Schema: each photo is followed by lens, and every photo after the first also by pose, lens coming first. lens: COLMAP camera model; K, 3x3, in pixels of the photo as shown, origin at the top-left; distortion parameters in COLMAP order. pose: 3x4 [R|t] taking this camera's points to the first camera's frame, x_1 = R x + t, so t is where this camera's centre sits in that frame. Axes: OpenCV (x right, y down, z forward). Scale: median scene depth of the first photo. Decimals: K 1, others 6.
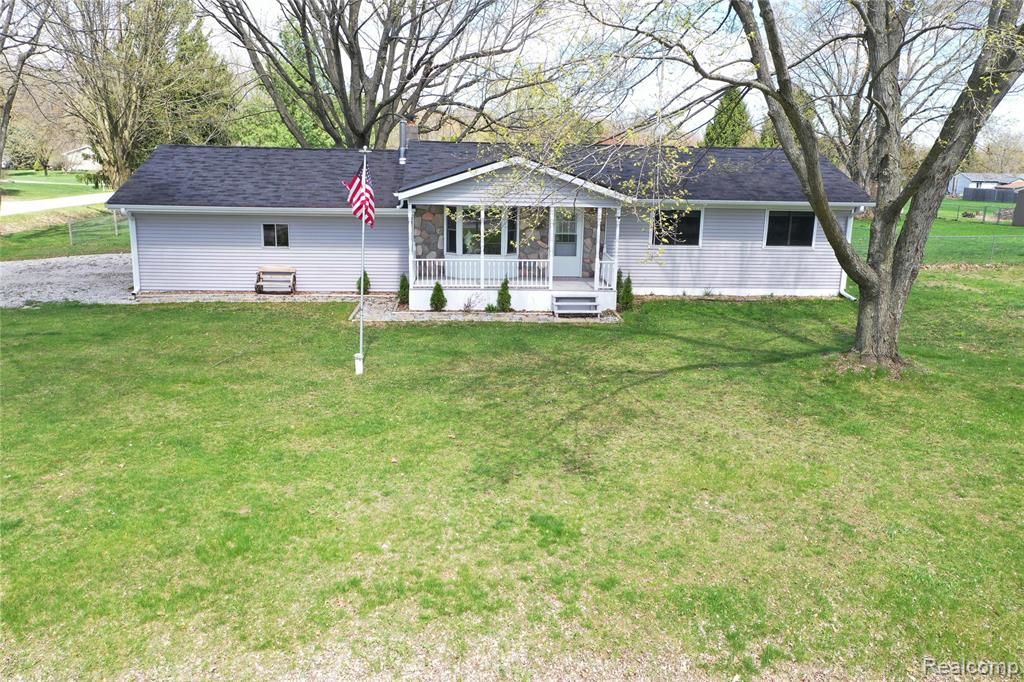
lens RADIAL K [[813.3, 0, 511.2], [0, 813.3, 340.0], [0, 0, 1]] dist [0.013758, -0.000930]
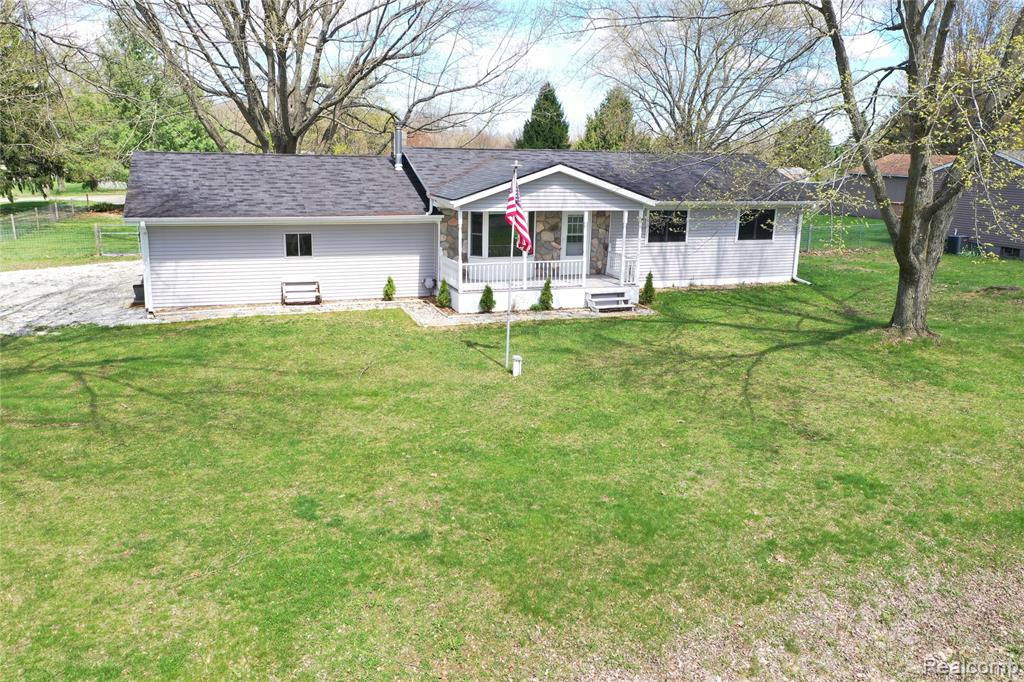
lens RADIAL K [[813.3, 0, 511.1], [0, 813.3, 342.3], [0, 0, 1]] dist [0.013758, -0.000930]
pose [[0.962115, -0.063804, 0.265074, -0.493631], [0.061198, 0.997962, 0.018086, -0.021418], [-0.265687, -0.001179, 0.964059, -0.022487]]
